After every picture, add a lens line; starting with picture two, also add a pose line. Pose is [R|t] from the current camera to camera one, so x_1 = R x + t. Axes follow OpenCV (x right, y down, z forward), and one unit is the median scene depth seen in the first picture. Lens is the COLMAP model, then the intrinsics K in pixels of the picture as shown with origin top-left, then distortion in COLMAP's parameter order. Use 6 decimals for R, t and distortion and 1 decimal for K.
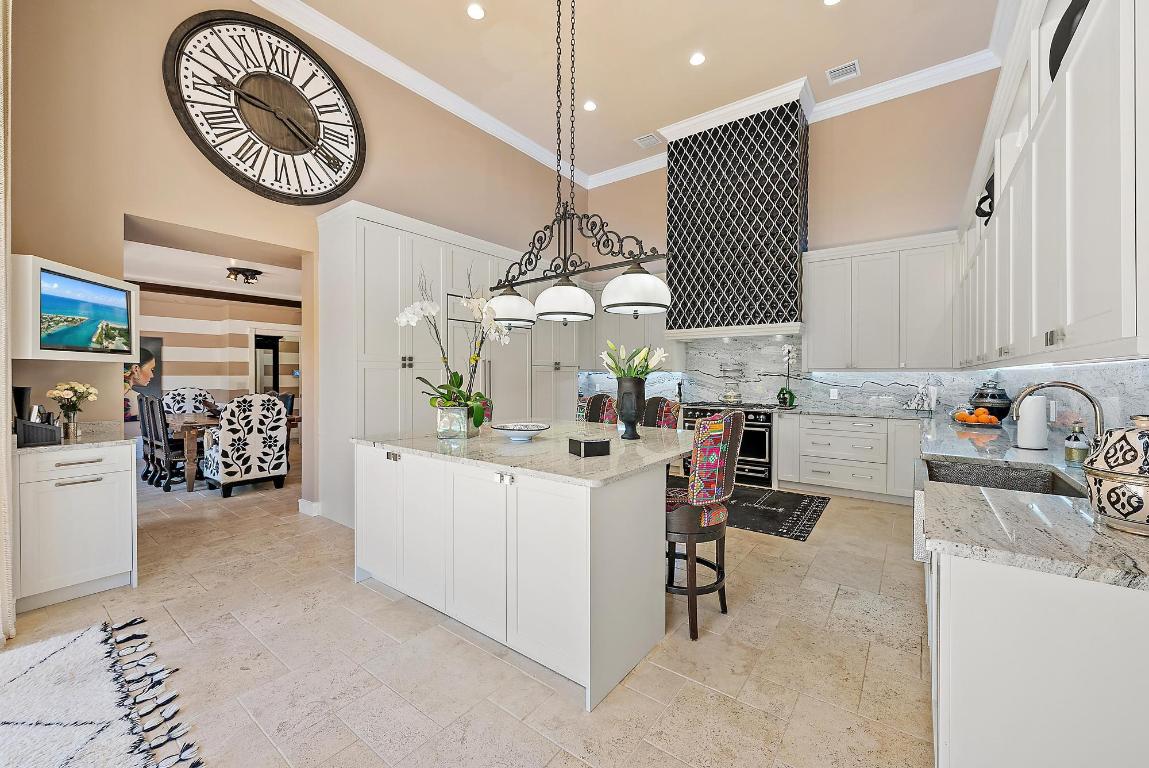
lens RADIAL K [[455.3, 0, 577.4], [0, 455.3, 377.9], [0, 0, 1]] dist [0.000898, -0.000146]
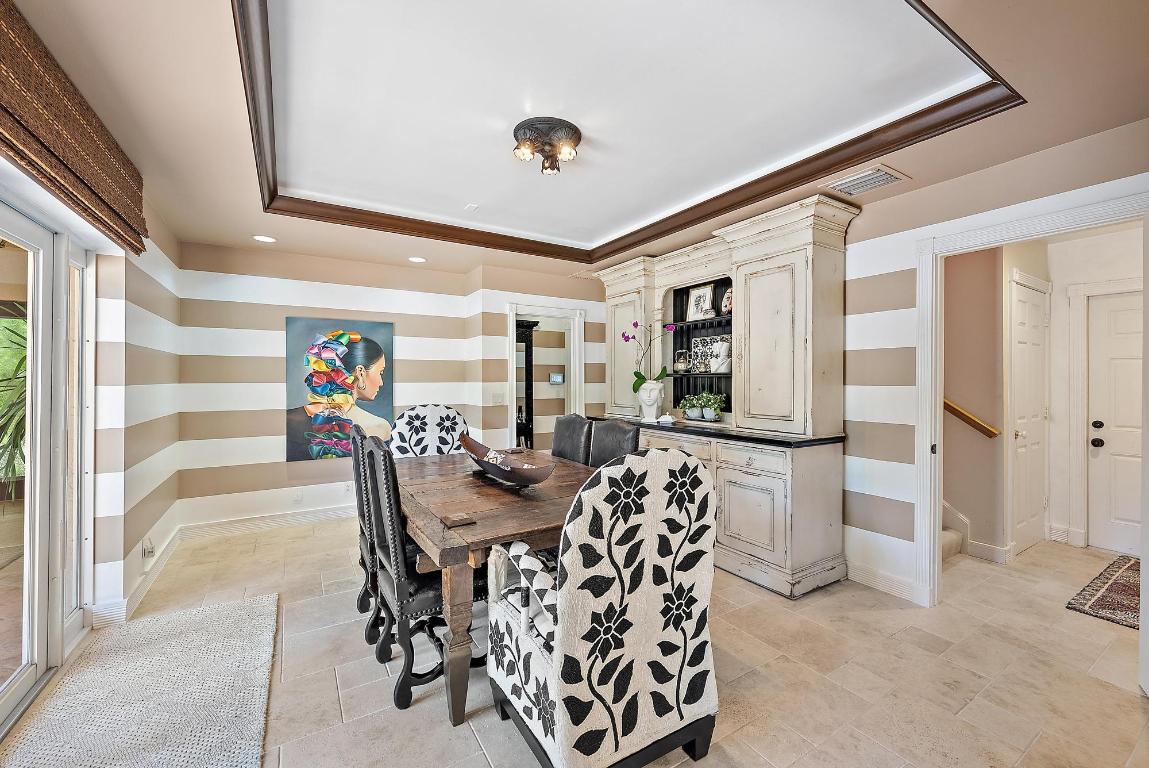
lens RADIAL K [[455.3, 0, 570.7], [0, 455.3, 382.7], [0, 0, 1]] dist [0.000898, -0.000146]
pose [[0.932080, -0.001441, -0.362249, -0.641120], [0.001096, 0.999999, -0.001159, -0.005968], [0.362251, 0.000684, 0.932080, 0.706329]]
